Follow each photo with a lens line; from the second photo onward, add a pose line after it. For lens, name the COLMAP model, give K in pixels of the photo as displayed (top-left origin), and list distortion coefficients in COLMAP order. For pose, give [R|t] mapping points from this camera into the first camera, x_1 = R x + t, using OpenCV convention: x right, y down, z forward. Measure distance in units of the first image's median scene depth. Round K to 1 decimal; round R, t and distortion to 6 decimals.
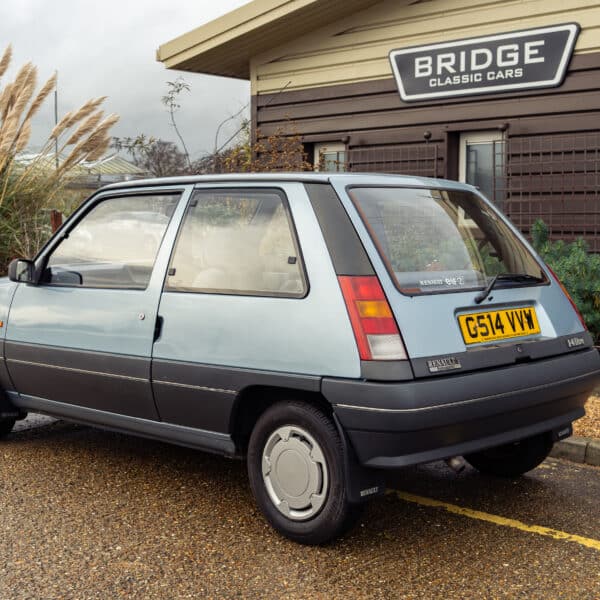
lens RADIAL K [[893.8, 0, 332.8], [0, 893.8, 313.0], [0, 0, 1]] dist [-0.038224, 0.000000]
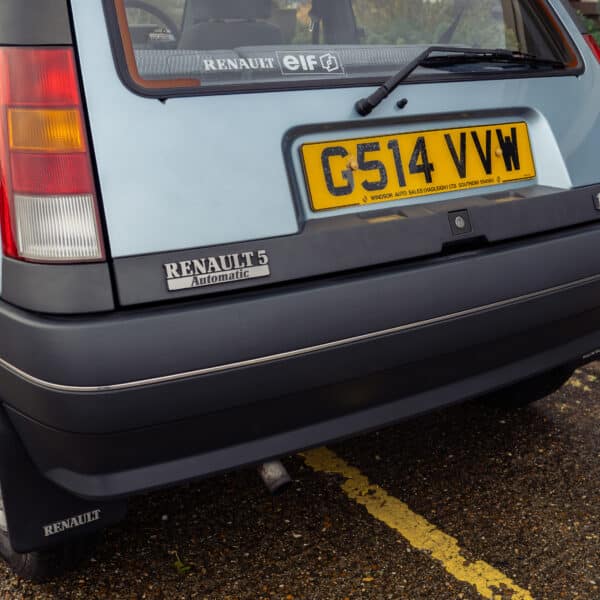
lens RADIAL K [[773.6, 0, 285.2], [0, 773.6, 304.0], [0, 0, 1]] dist [-0.047310, 0.000000]
pose [[0.970112, 0.062661, -0.234428, 0.218889], [-0.004020, 0.970102, 0.242664, -0.012269], [0.242624, -0.234469, 0.941360, 0.609246]]
